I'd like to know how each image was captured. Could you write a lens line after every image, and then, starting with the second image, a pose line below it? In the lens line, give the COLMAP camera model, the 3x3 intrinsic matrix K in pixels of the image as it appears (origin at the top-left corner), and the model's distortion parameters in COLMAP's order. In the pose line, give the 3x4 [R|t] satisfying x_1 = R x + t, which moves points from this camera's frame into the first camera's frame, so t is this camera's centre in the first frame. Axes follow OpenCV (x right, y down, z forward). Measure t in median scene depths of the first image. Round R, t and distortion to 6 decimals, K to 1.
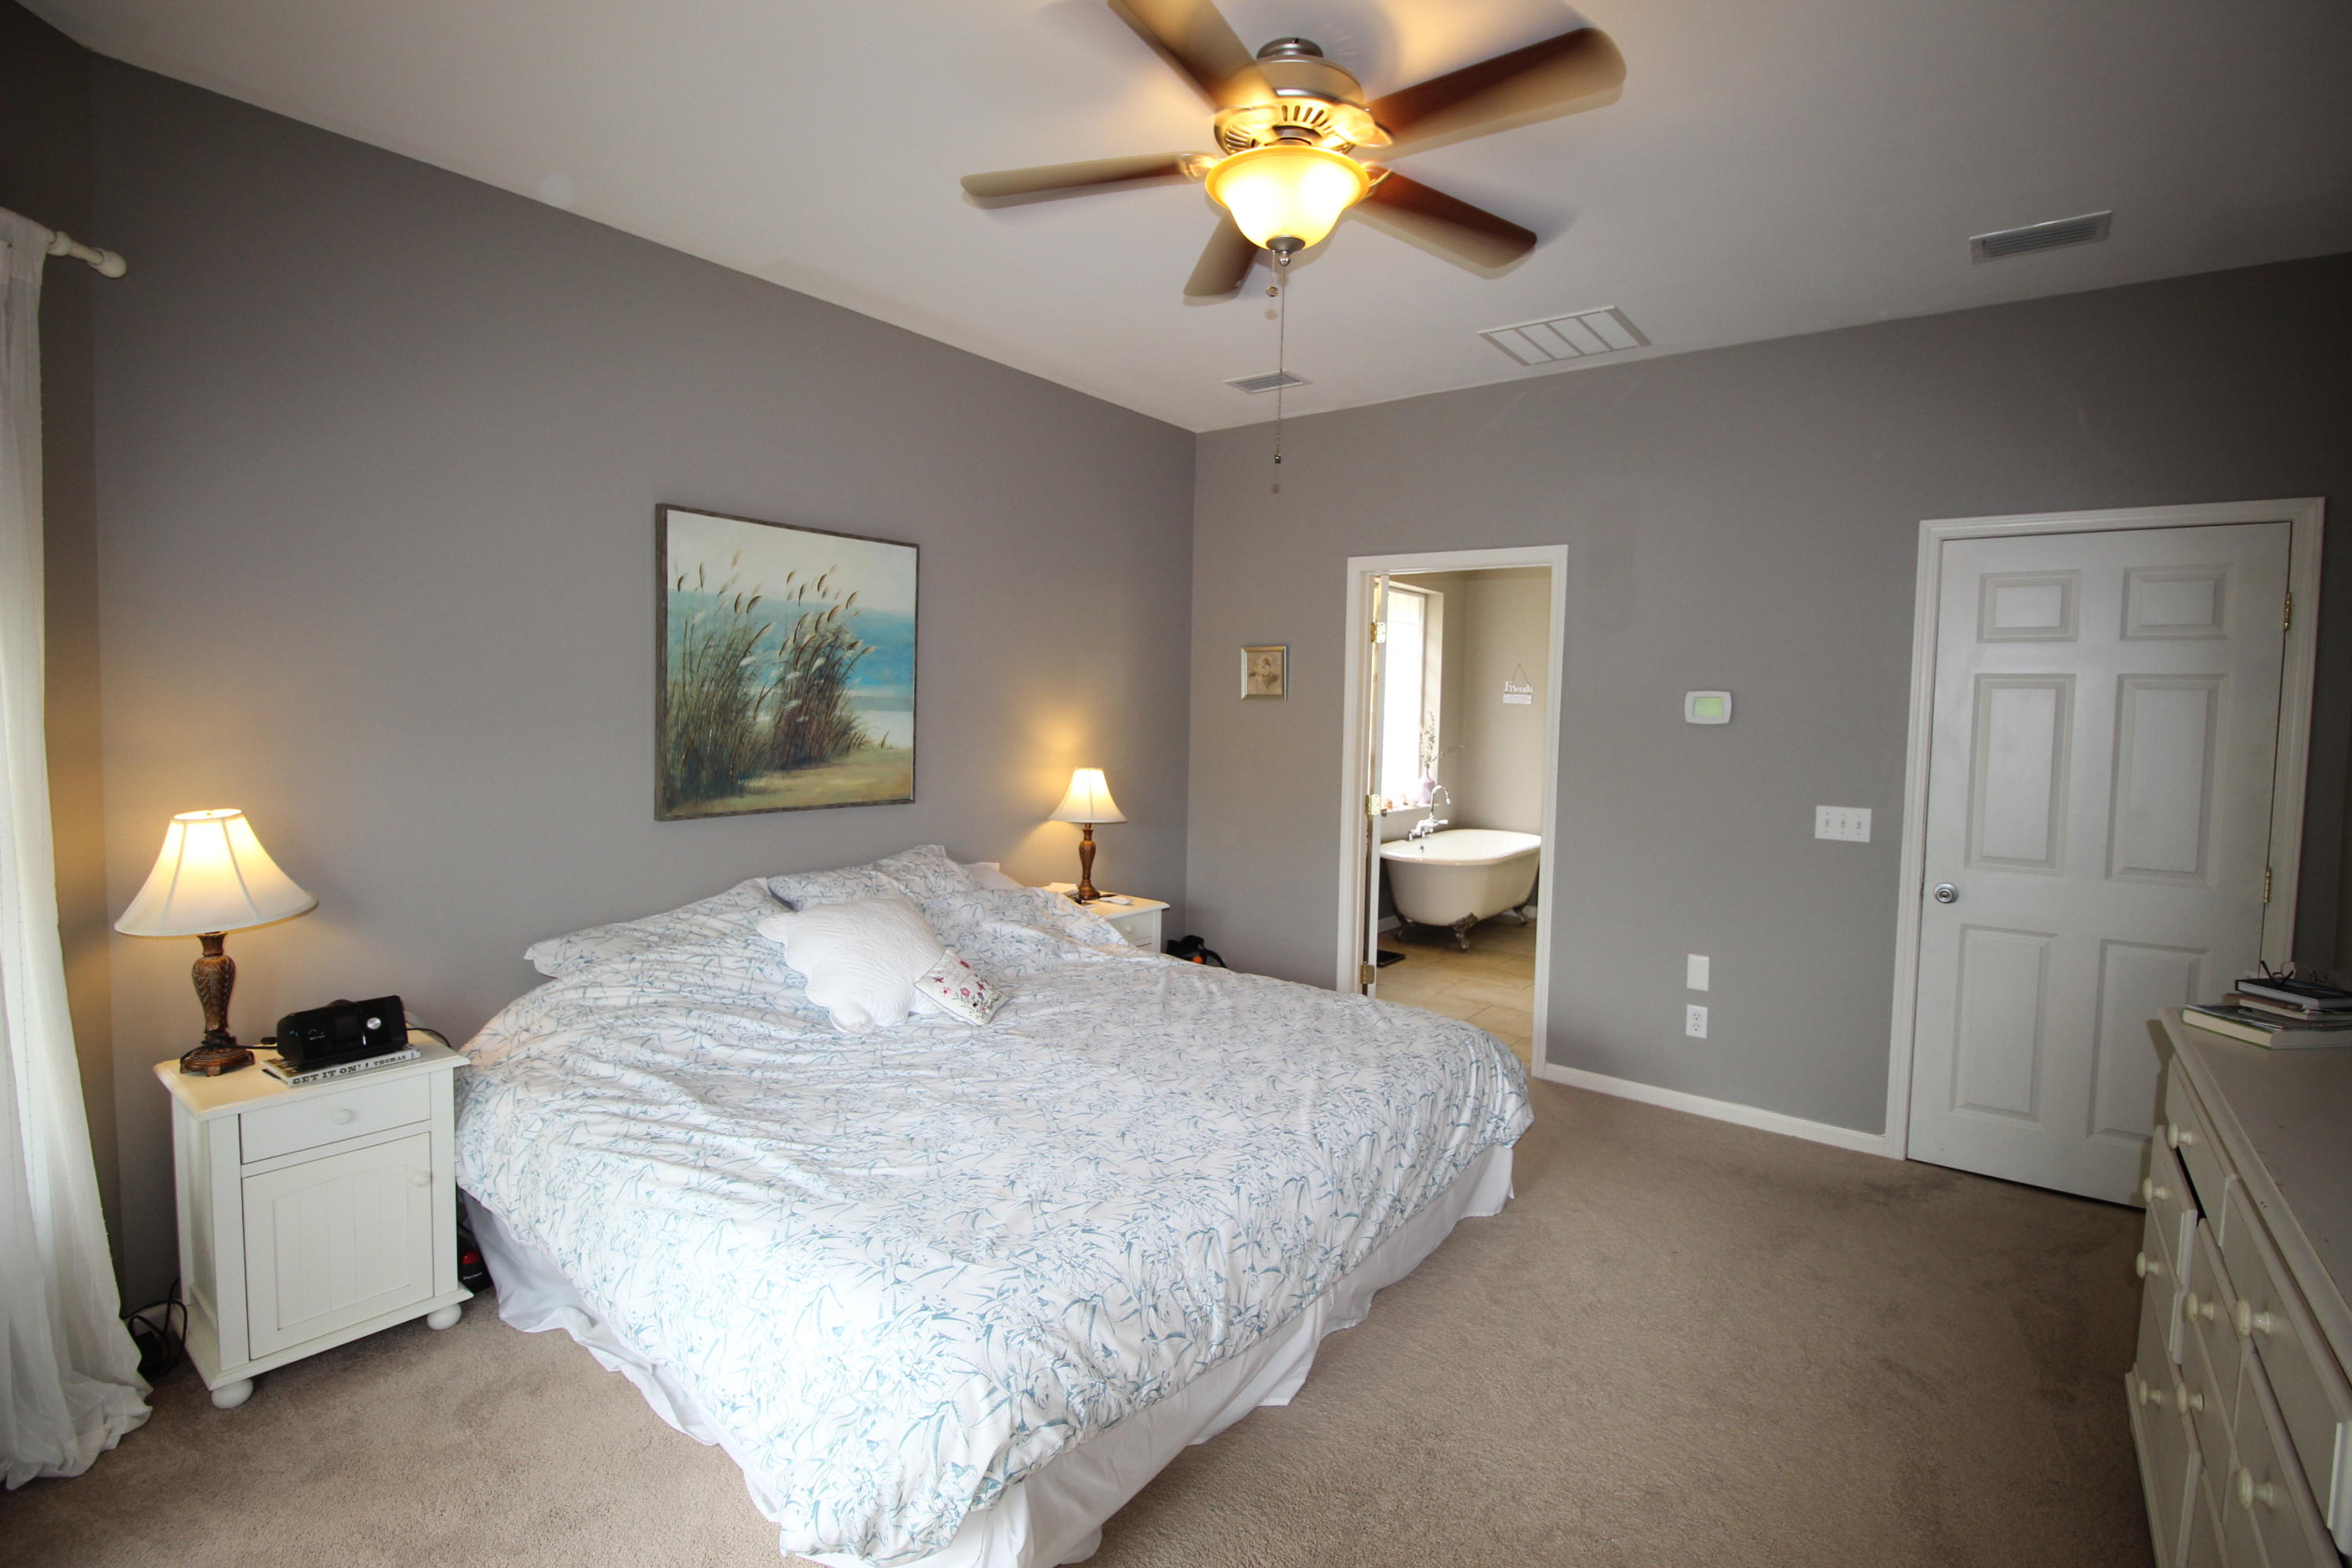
lens RADIAL K [[1089.7, 0, 1184.1], [0, 1089.7, 764.7], [0, 0, 1]] dist [0.001796, -0.011441]
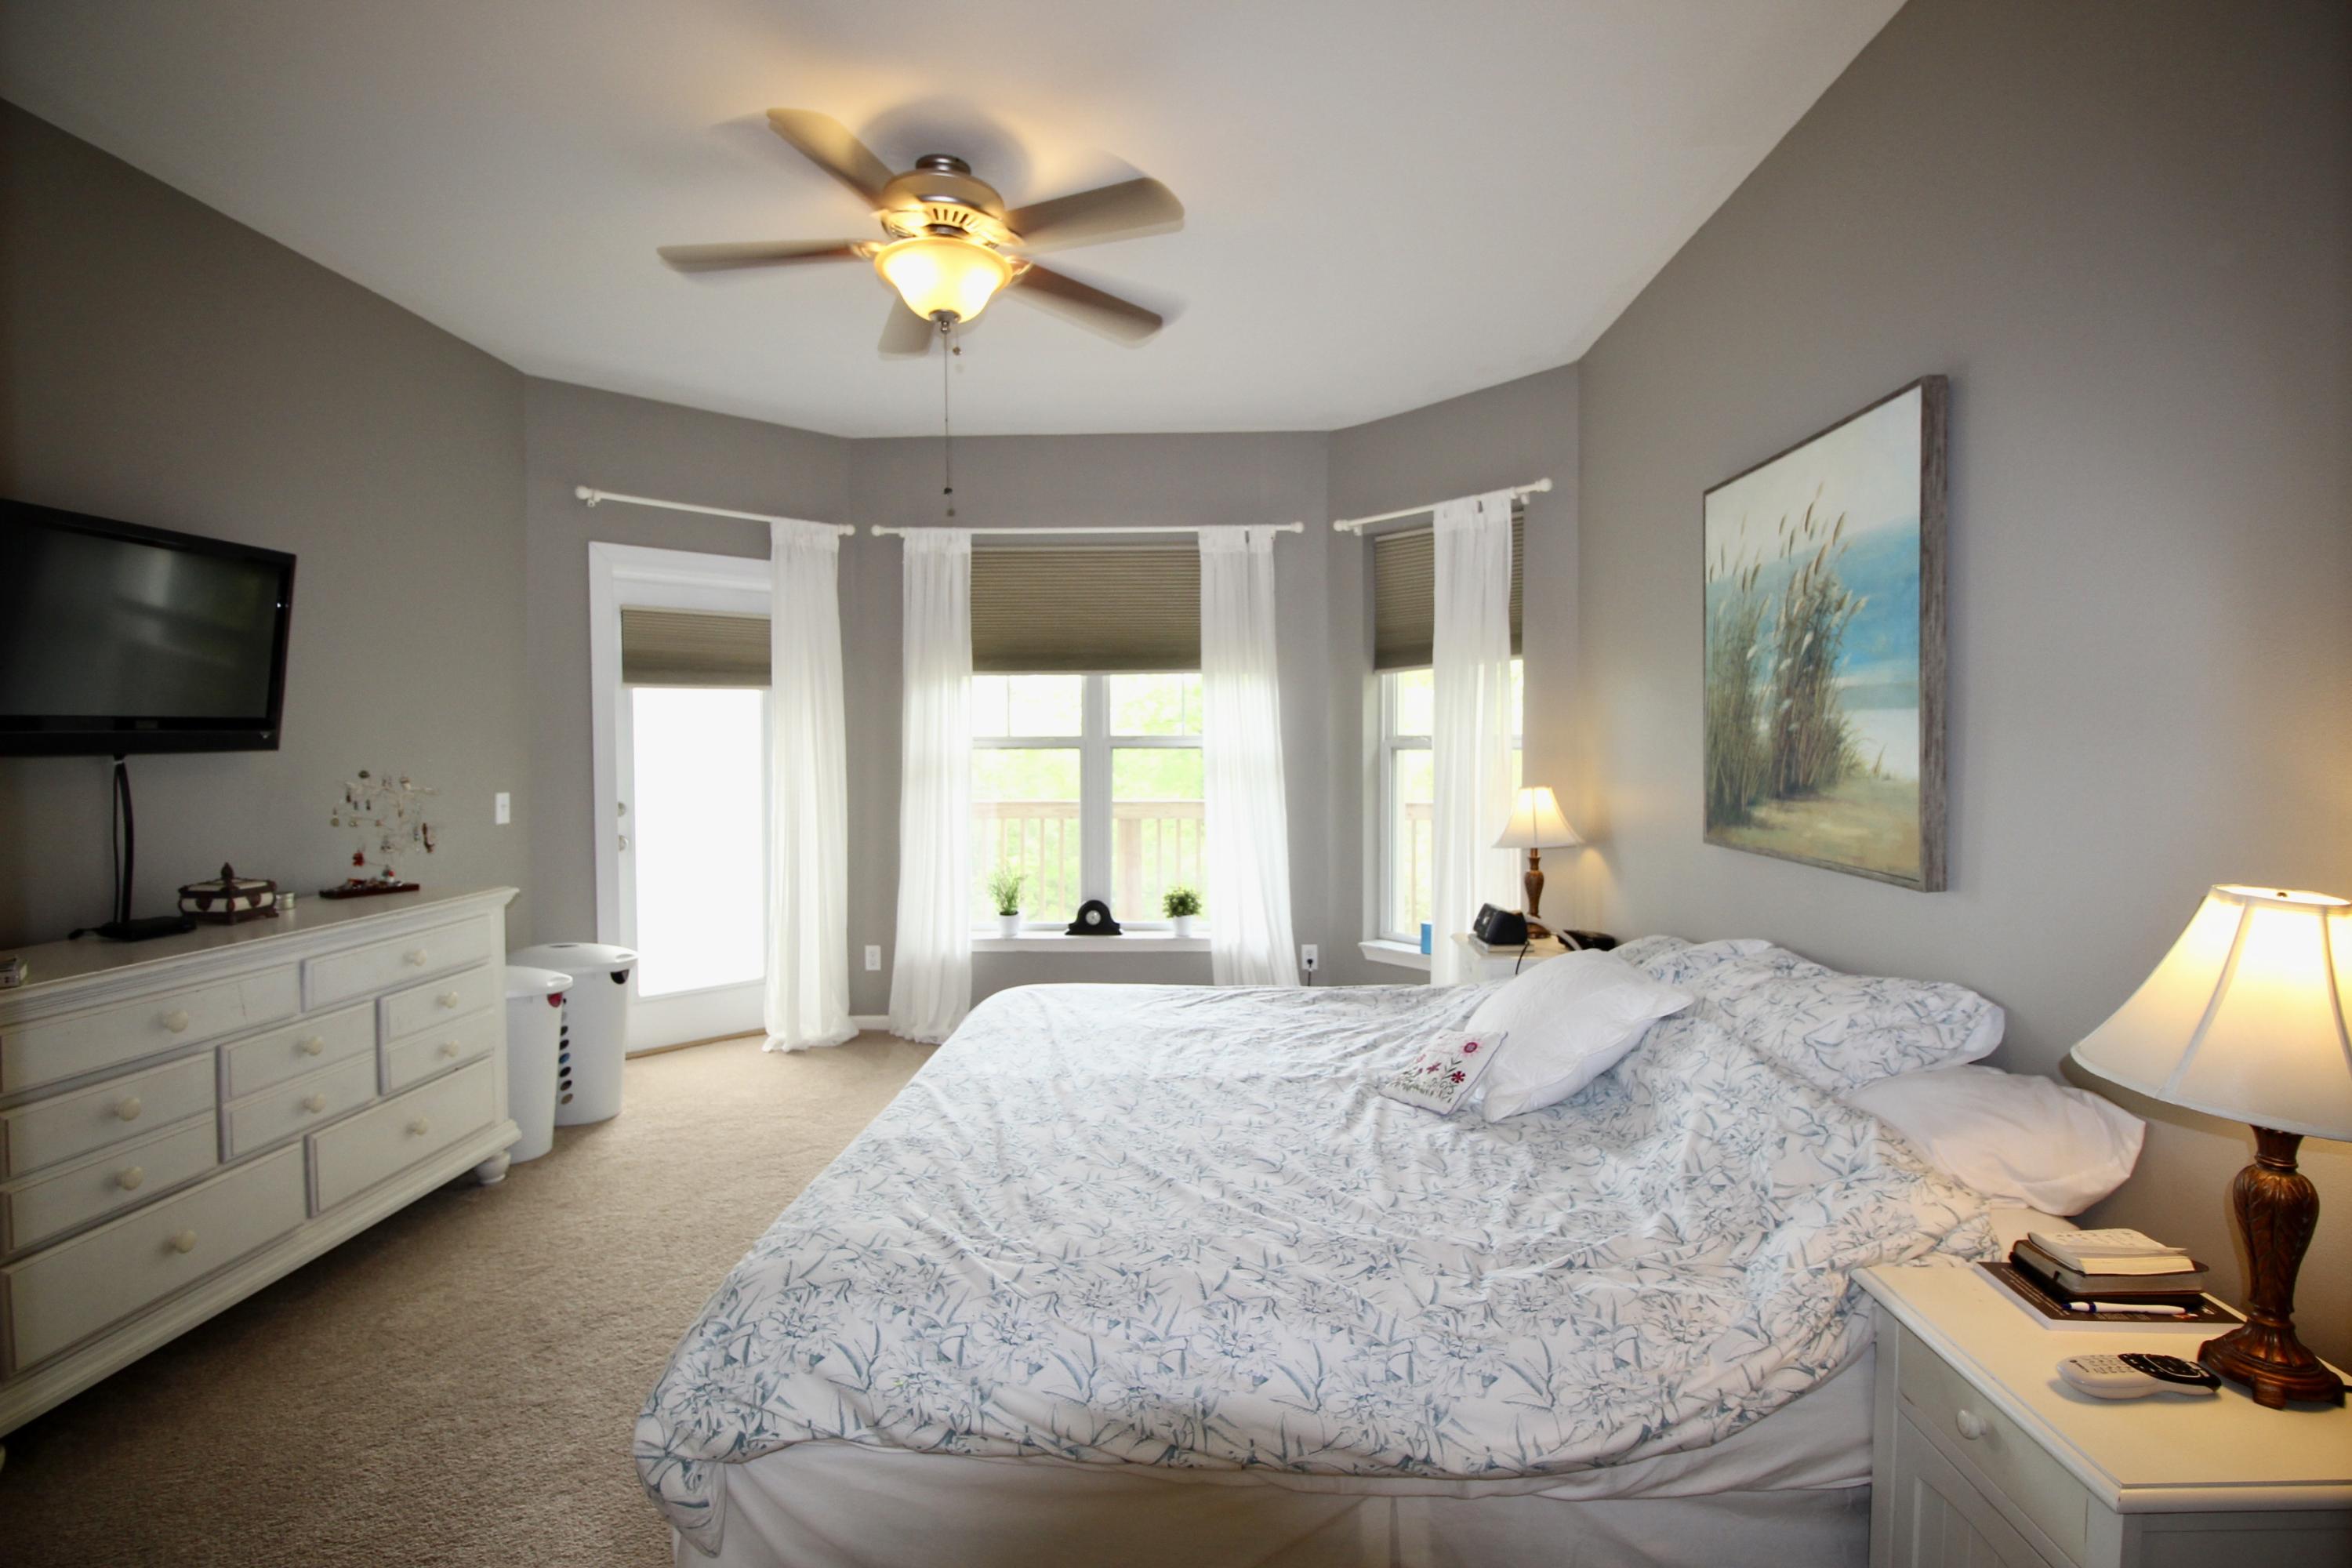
lens RADIAL K [[1089.7, 0, 1184.1], [0, 1089.7, 764.7], [0, 0, 1]] dist [0.001796, -0.011441]
pose [[-0.813797, -0.009704, -0.581069, 0.353488], [-0.051919, 0.997076, 0.056062, -0.036649], [0.578826, 0.075792, -0.811921, 1.334352]]
